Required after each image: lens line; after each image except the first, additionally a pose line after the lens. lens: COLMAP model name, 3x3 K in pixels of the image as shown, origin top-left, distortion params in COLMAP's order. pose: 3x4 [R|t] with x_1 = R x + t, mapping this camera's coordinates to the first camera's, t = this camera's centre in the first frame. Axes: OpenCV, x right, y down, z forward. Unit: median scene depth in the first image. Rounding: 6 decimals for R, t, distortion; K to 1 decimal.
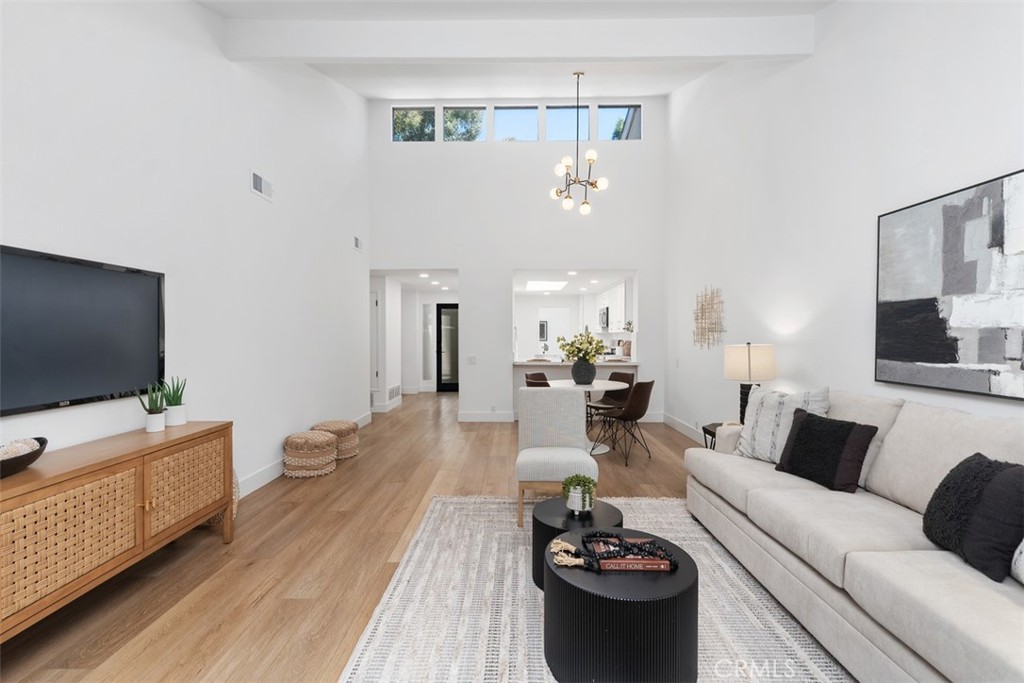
lens RADIAL K [[460.3, 0, 512.3], [0, 460.3, 338.1], [0, 0, 1]] dist [-0.000750, -0.000153]
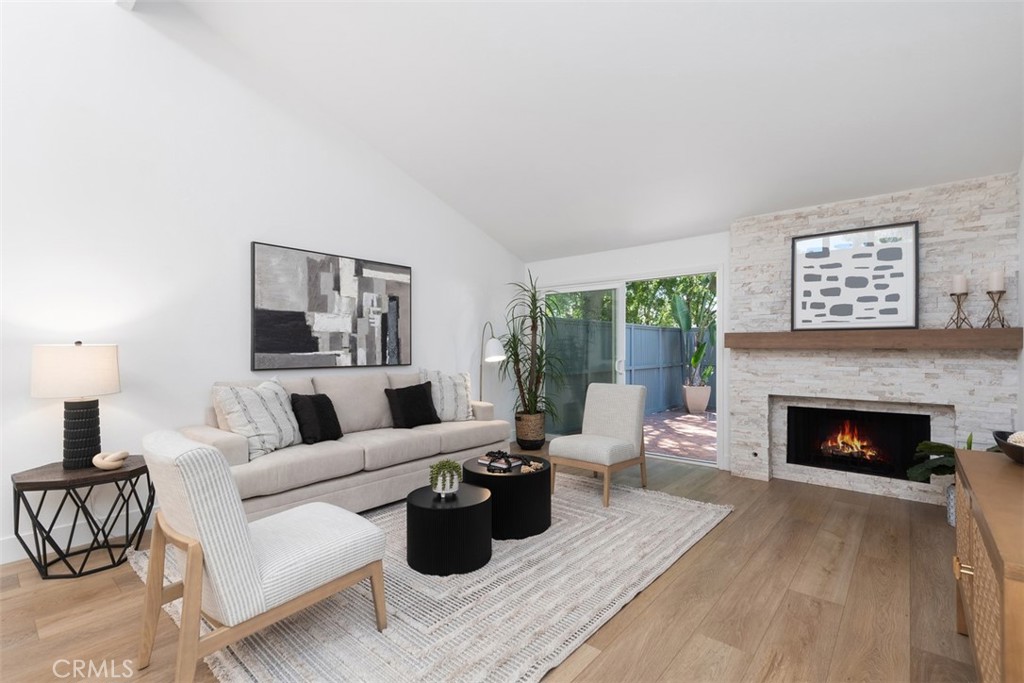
lens RADIAL K [[464.0, 0, 507.0], [0, 464.0, 349.0], [0, 0, 1]] dist [0.012167, -0.000979]
pose [[-0.764310, -0.000245, 0.644849, -0.703820], [0.008306, 0.999913, 0.010224, 0.032116], [-0.644795, 0.013170, -0.764242, 1.861929]]
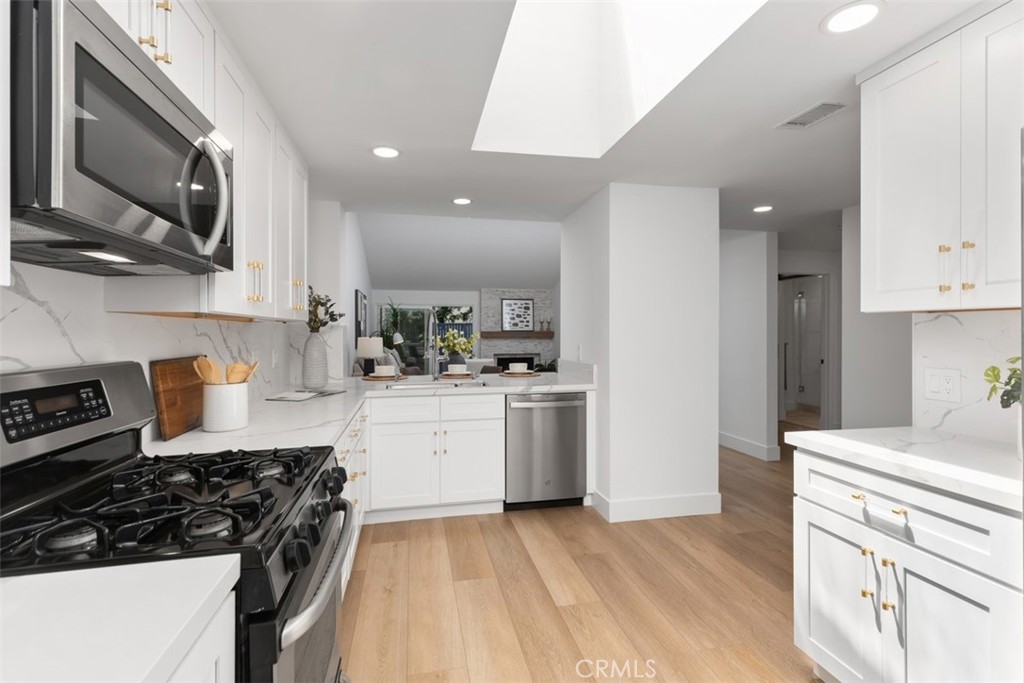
lens RADIAL K [[478.9, 0, 513.7], [0, 478.9, 331.1], [0, 0, 1]] dist [0.009859, -0.001285]
pose [[-0.976322, -0.000211, -0.216321, 0.604749], [-0.001365, 0.999986, 0.005183, -0.035706], [0.216317, 0.005356, -0.976309, 4.923592]]
